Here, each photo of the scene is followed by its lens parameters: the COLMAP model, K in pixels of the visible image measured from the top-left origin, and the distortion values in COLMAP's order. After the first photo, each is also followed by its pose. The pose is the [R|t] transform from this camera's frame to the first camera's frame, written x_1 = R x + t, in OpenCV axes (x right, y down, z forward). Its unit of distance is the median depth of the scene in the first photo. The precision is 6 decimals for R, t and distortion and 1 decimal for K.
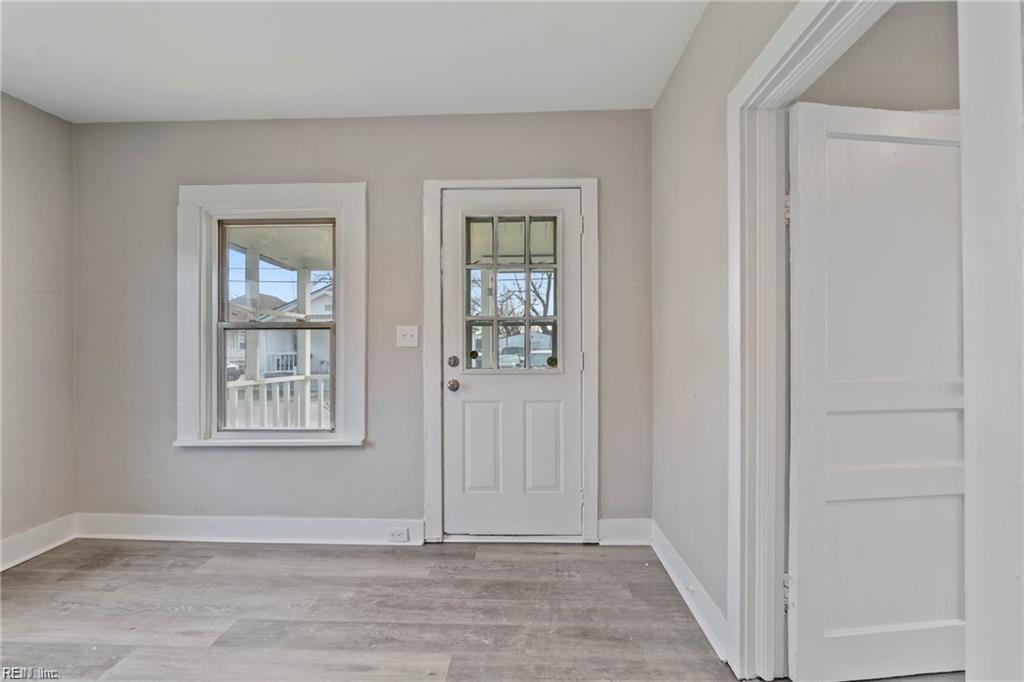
lens RADIAL K [[446.3, 0, 508.8], [0, 446.3, 350.9], [0, 0, 1]] dist [-0.005125, 0.000153]
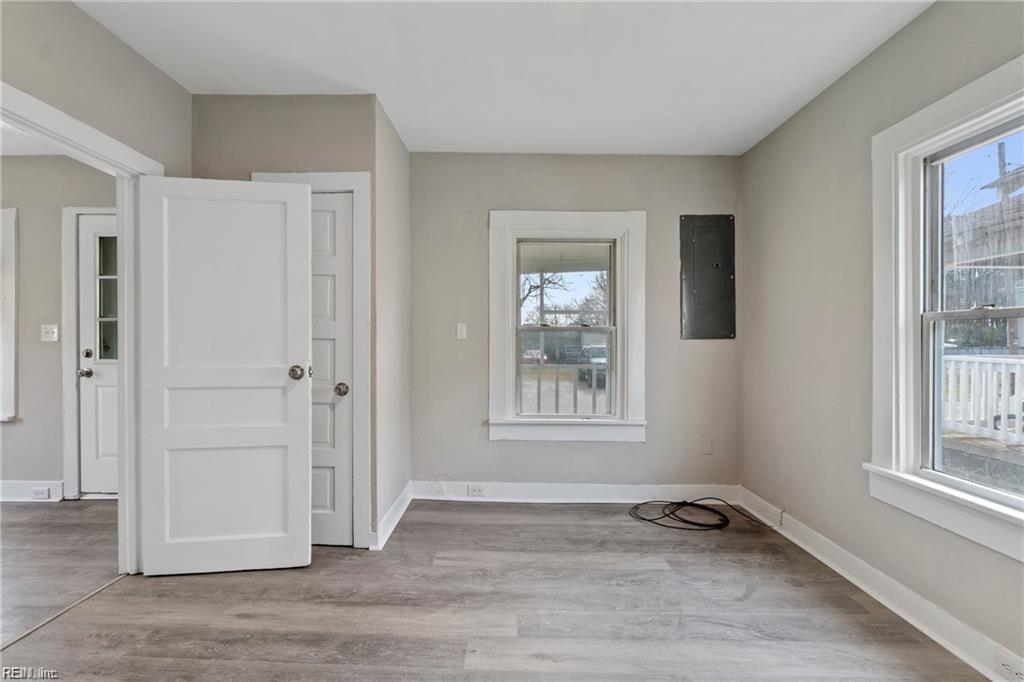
lens RADIAL K [[446.3, 0, 511.4], [0, 446.3, 343.9], [0, 0, 1]] dist [-0.005125, 0.000153]
pose [[0.999399, -0.000163, 0.034673, 1.012144], [0.000175, 1.000000, -0.000352, -0.002316], [-0.034673, 0.000358, 0.999399, -0.276330]]
